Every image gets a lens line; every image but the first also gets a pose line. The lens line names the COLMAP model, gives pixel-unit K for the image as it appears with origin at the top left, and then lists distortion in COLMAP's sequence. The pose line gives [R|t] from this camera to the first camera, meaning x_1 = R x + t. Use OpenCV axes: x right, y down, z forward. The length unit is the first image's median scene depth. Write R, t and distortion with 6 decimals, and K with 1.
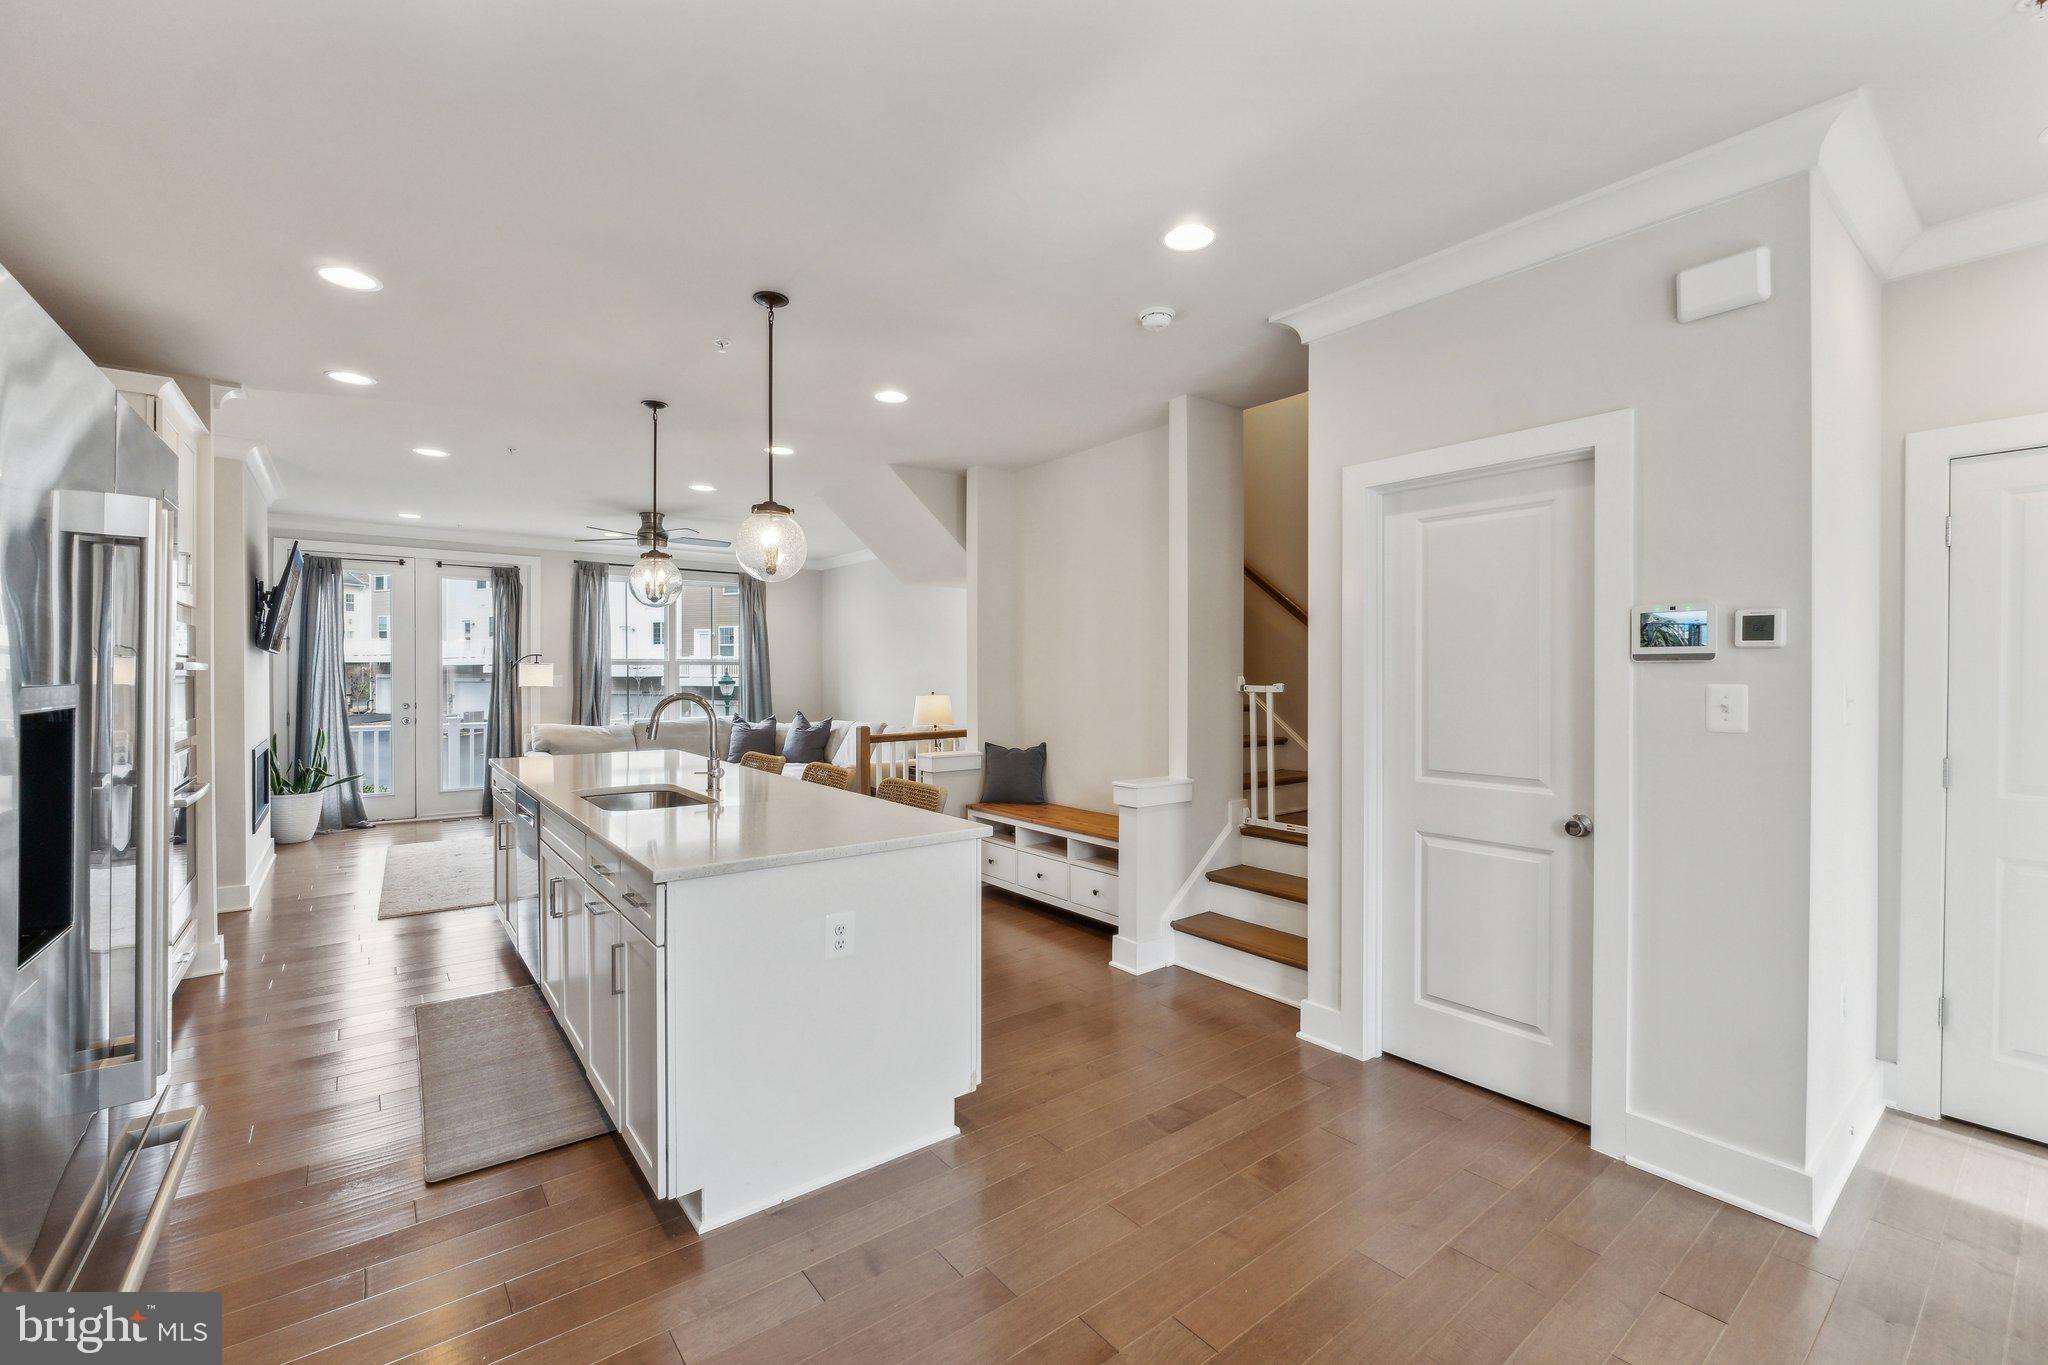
lens RADIAL K [[859.4, 0, 1021.0], [0, 859.4, 676.7], [0, 0, 1]] dist [-0.009144, -0.000210]
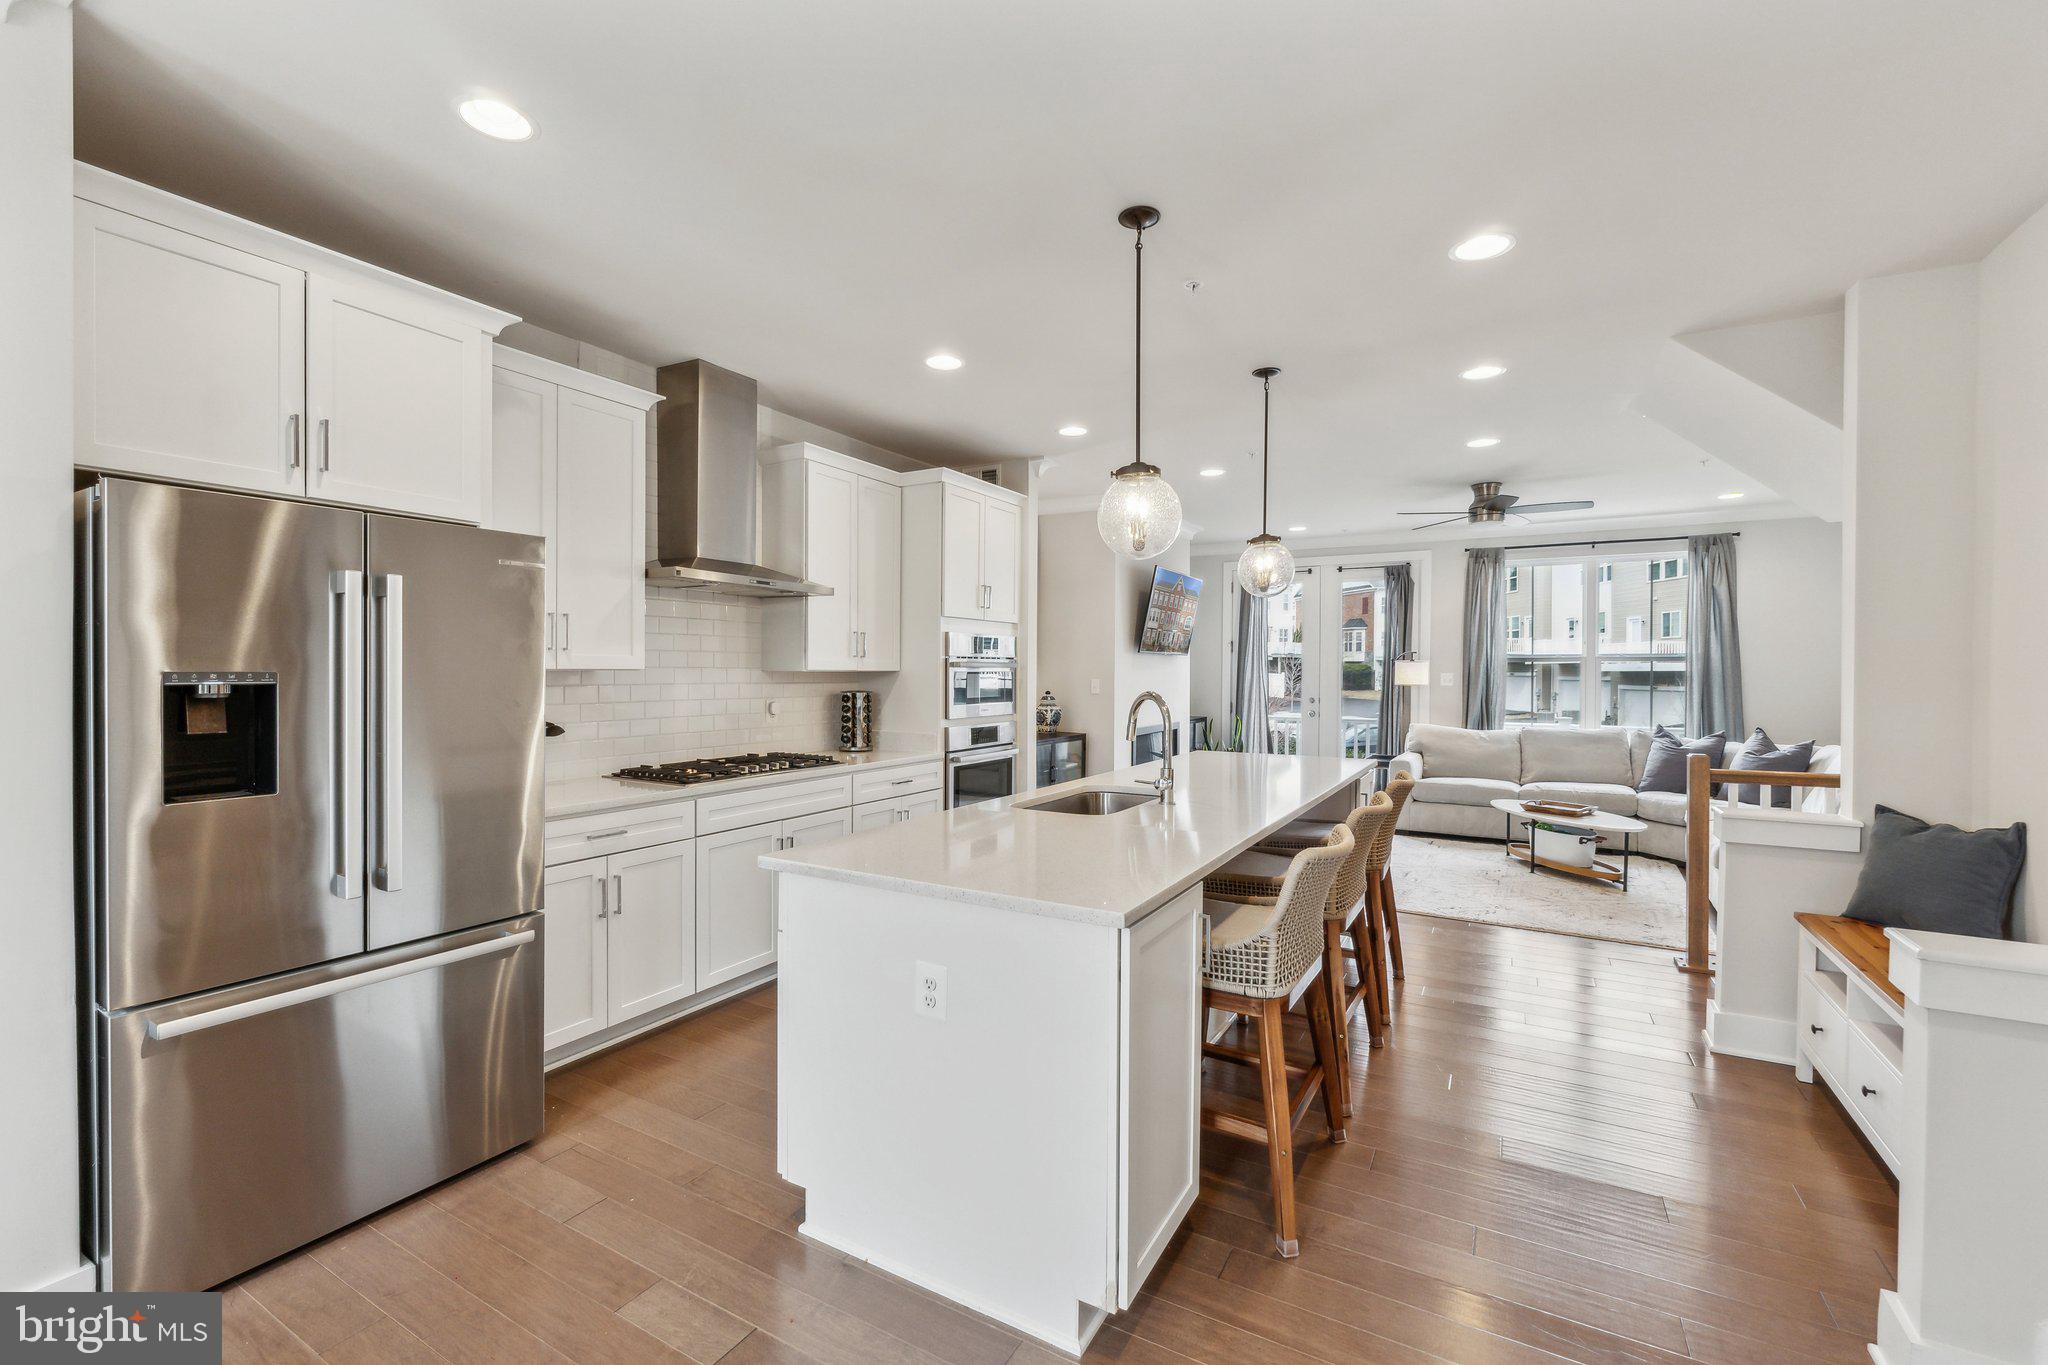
lens RADIAL K [[859.4, 0, 1021.0], [0, 859.4, 676.7], [0, 0, 1]] dist [-0.009144, -0.000210]
pose [[0.379949, 0.008026, -0.924973, 0.239155], [-0.006464, 0.999961, 0.006022, -0.000790], [0.924985, 0.003691, 0.379986, 0.321725]]
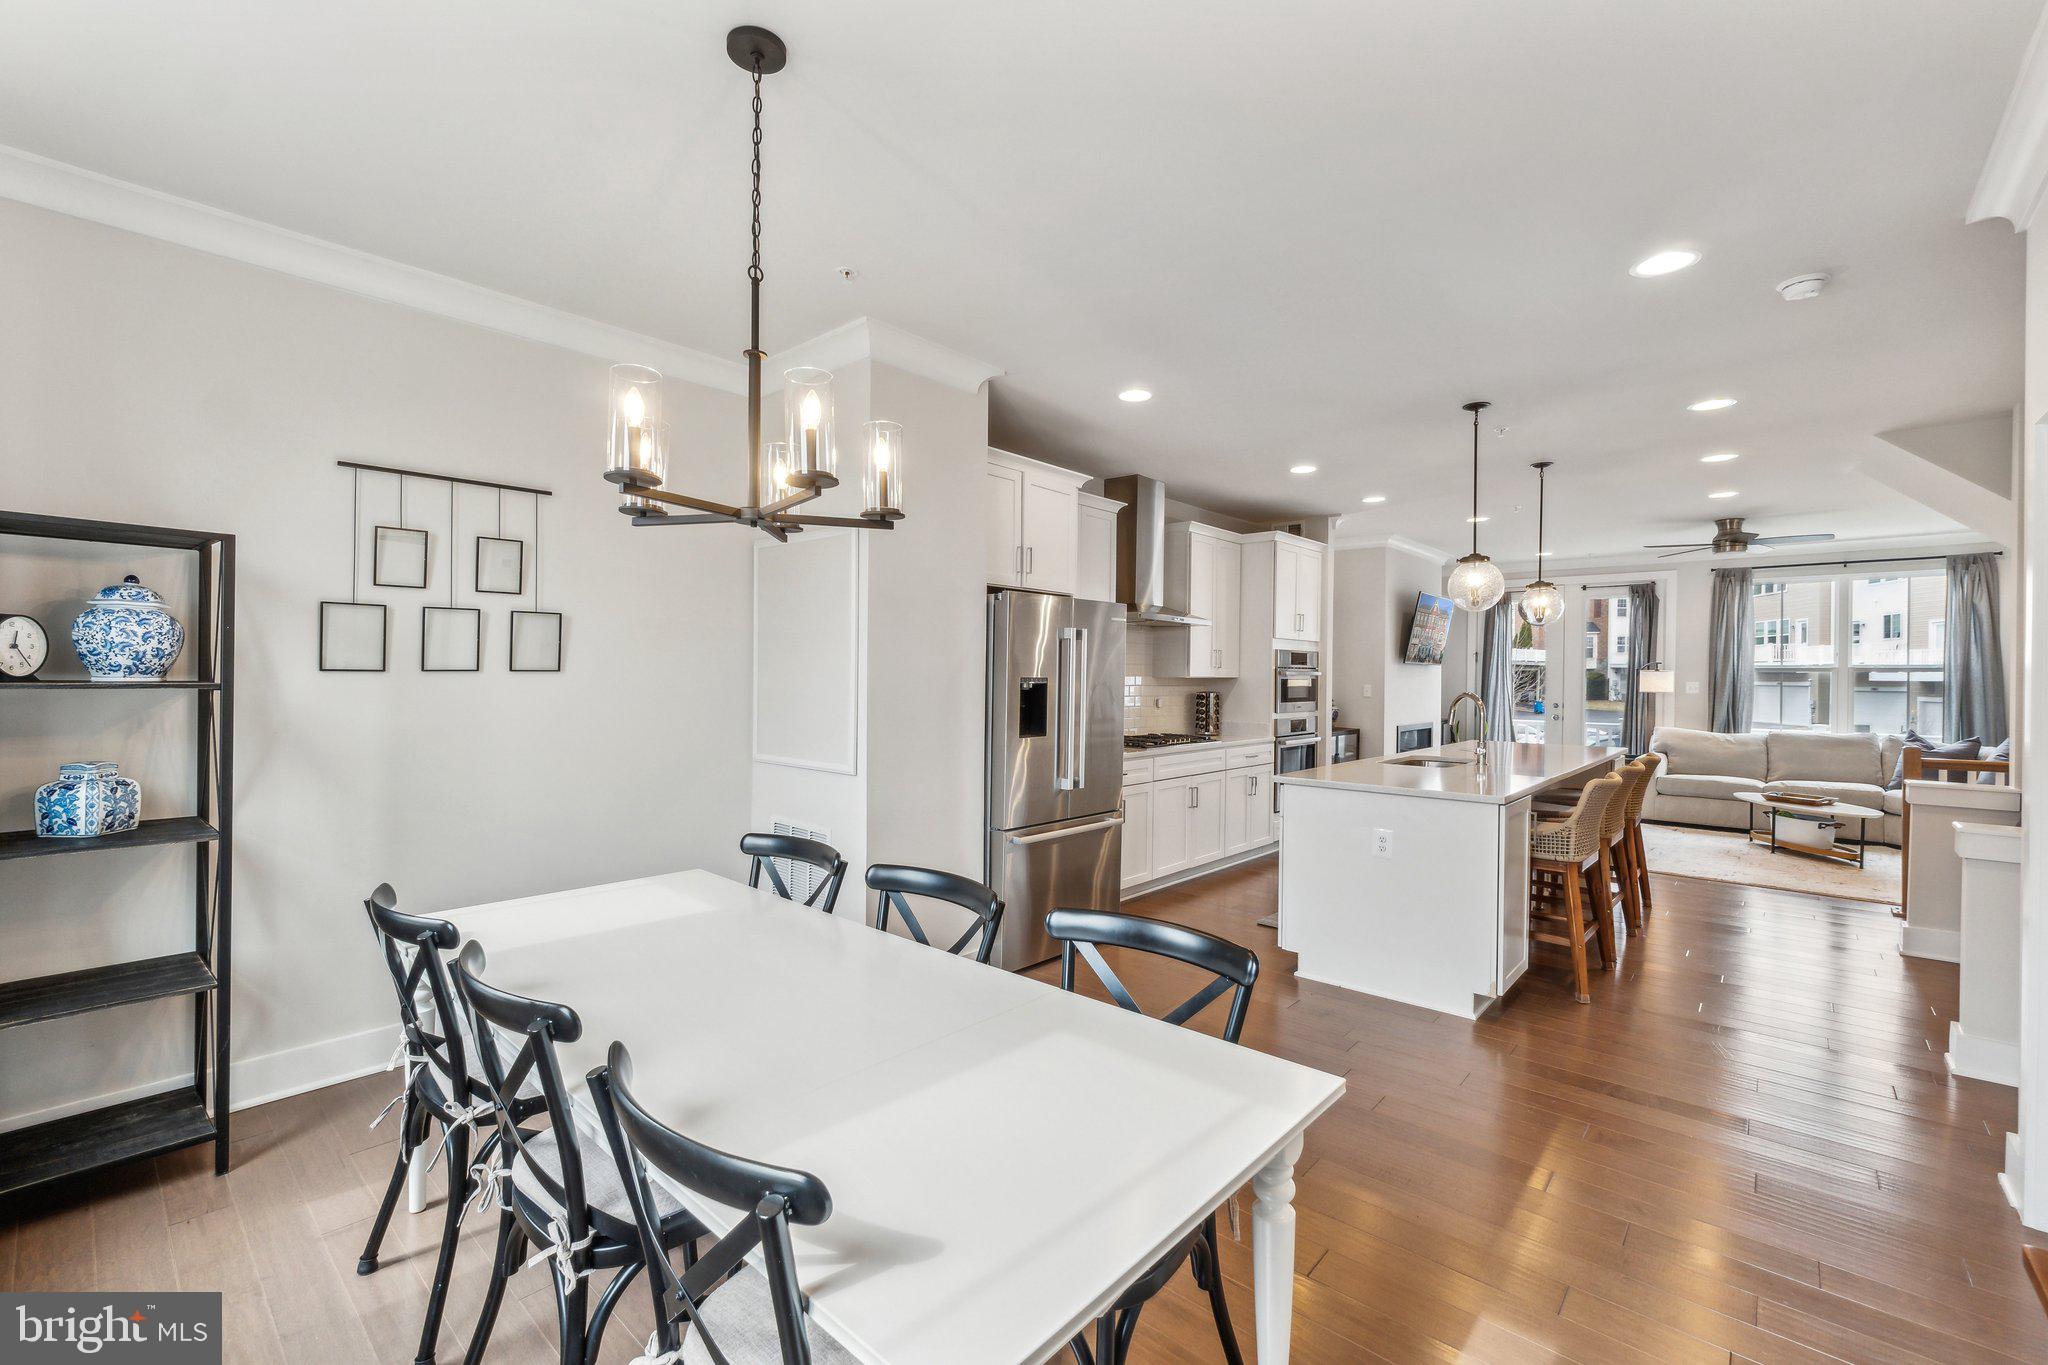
lens RADIAL K [[859.4, 0, 1021.0], [0, 859.4, 676.7], [0, 0, 1]] dist [-0.009144, -0.000210]
pose [[0.179343, 0.003427, -0.983781, 0.513800], [-0.011720, 0.999930, 0.001347, 0.000117], [0.983717, 0.011288, 0.179371, 0.022208]]
